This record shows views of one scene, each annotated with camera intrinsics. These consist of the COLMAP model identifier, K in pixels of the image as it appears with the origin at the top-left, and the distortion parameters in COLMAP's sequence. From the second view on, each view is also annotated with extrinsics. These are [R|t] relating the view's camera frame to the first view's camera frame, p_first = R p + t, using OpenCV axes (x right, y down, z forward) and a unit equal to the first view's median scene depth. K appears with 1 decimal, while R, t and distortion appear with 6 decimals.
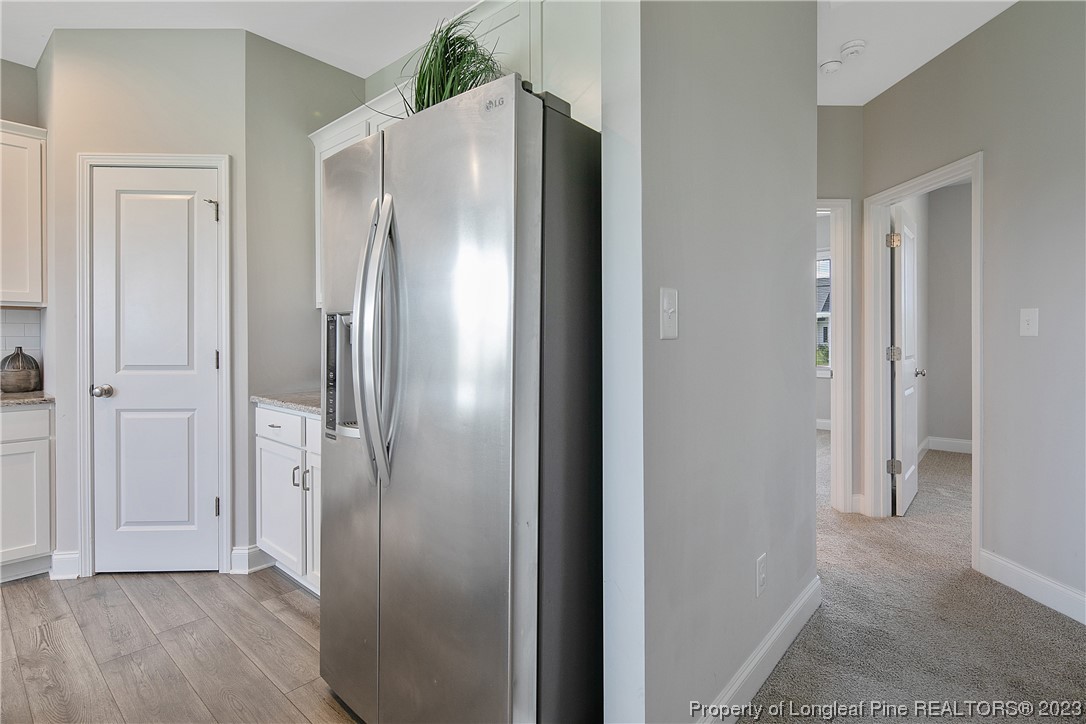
lens RADIAL K [[524.3, 0, 541.2], [0, 524.3, 344.9], [0, 0, 1]] dist [0.003041, -0.003636]
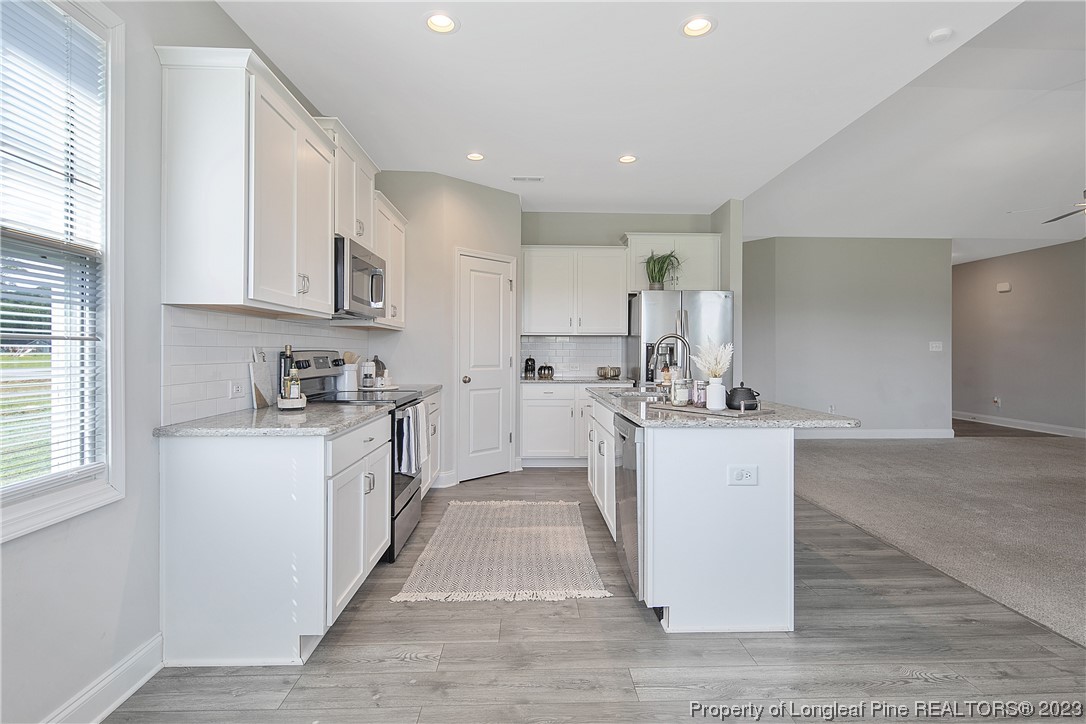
lens RADIAL K [[524.3, 0, 543.6], [0, 524.3, 351.9], [0, 0, 1]] dist [0.003041, -0.003636]
pose [[0.735296, 0.001110, 0.677745, -1.851001], [0.002051, 0.999990, -0.003863, -0.000385], [-0.677743, 0.004231, 0.735287, -0.507908]]
